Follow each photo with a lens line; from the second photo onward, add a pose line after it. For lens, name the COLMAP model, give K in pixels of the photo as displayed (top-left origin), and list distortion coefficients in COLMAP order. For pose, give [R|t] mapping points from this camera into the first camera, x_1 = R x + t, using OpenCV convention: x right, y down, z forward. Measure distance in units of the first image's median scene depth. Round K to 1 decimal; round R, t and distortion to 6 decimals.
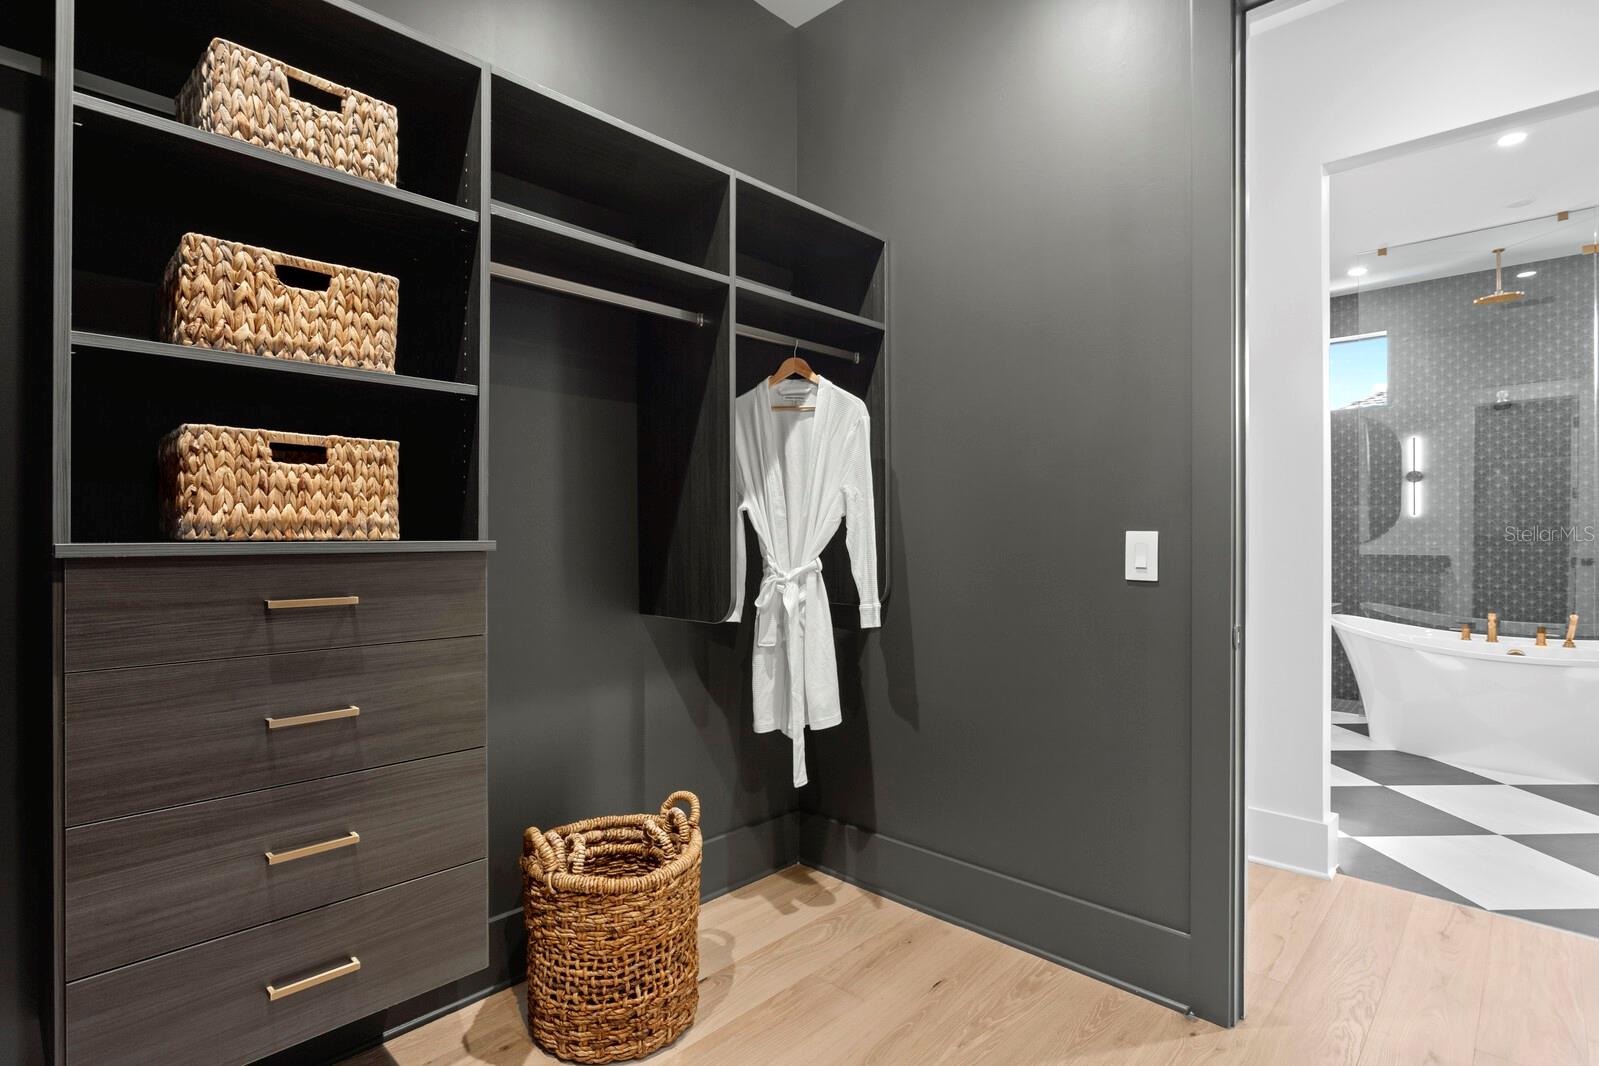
lens RADIAL K [[790.9, 0, 800.5], [0, 790.9, 541.1], [0, 0, 1]] dist [-0.000800, -0.001349]
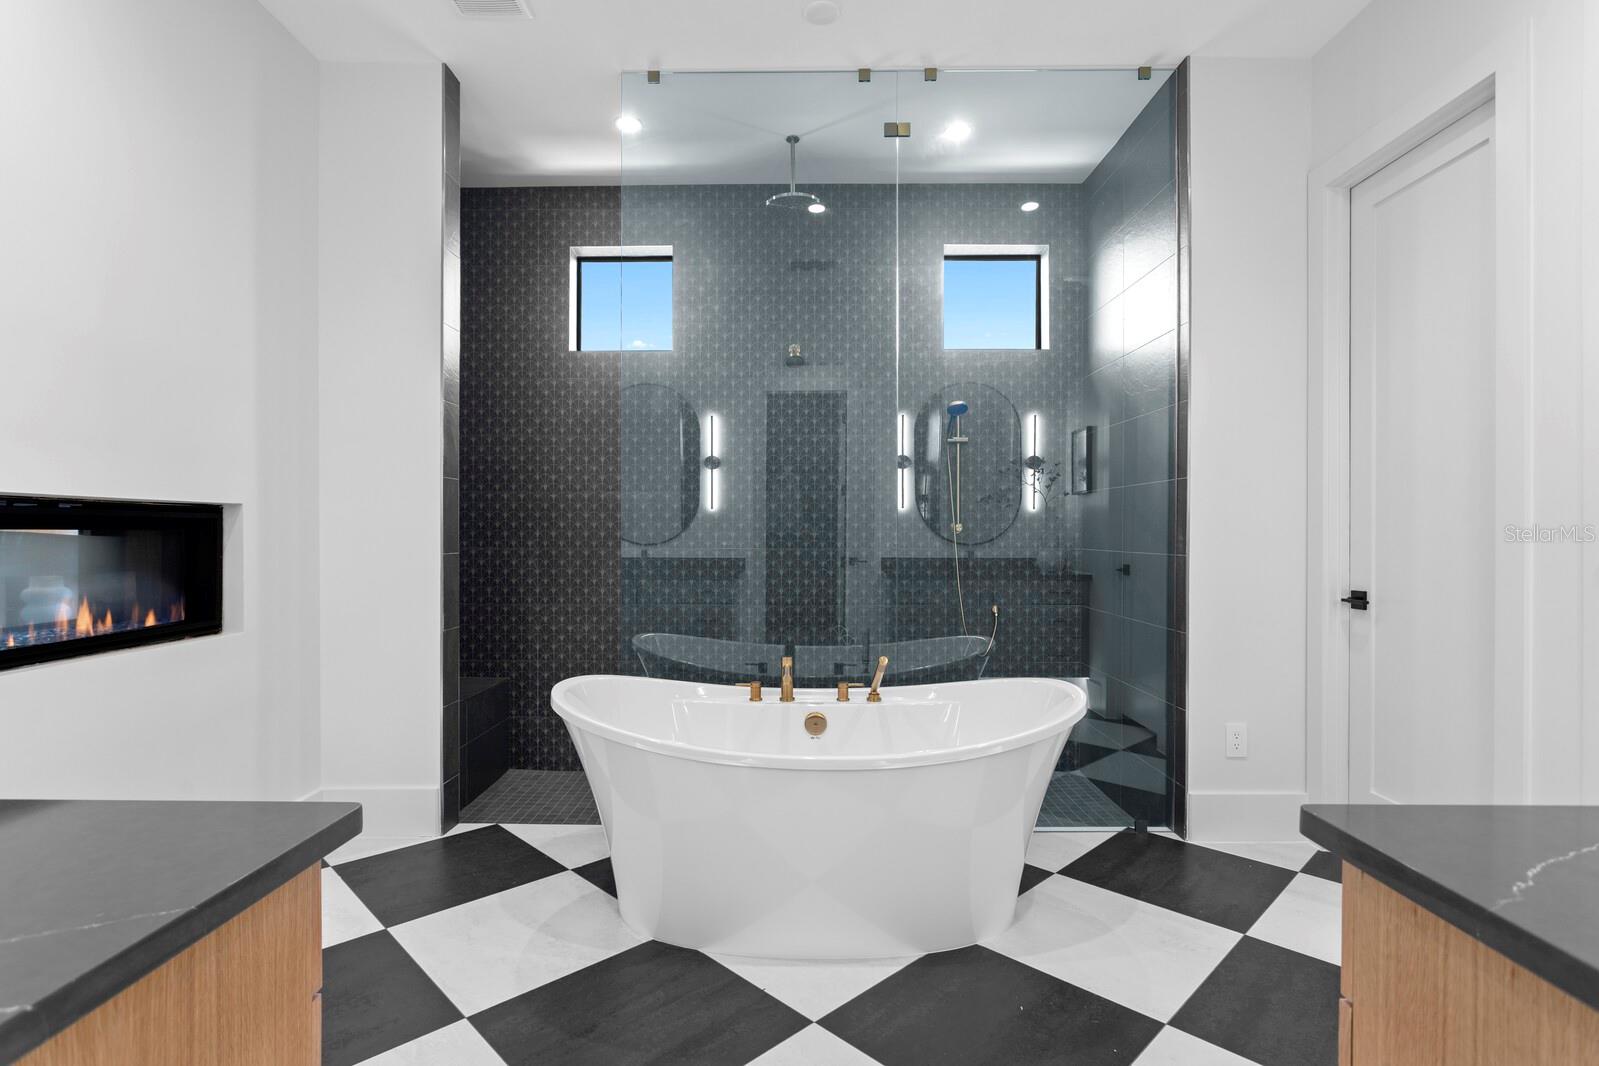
lens RADIAL K [[790.9, 0, 799.0], [0, 790.9, 535.3], [0, 0, 1]] dist [-0.000800, -0.001349]
pose [[0.734518, 0.002657, 0.678584, 0.373024], [-0.000251, 0.999993, -0.003643, -0.002467], [-0.678590, 0.002506, 0.734513, 0.435726]]
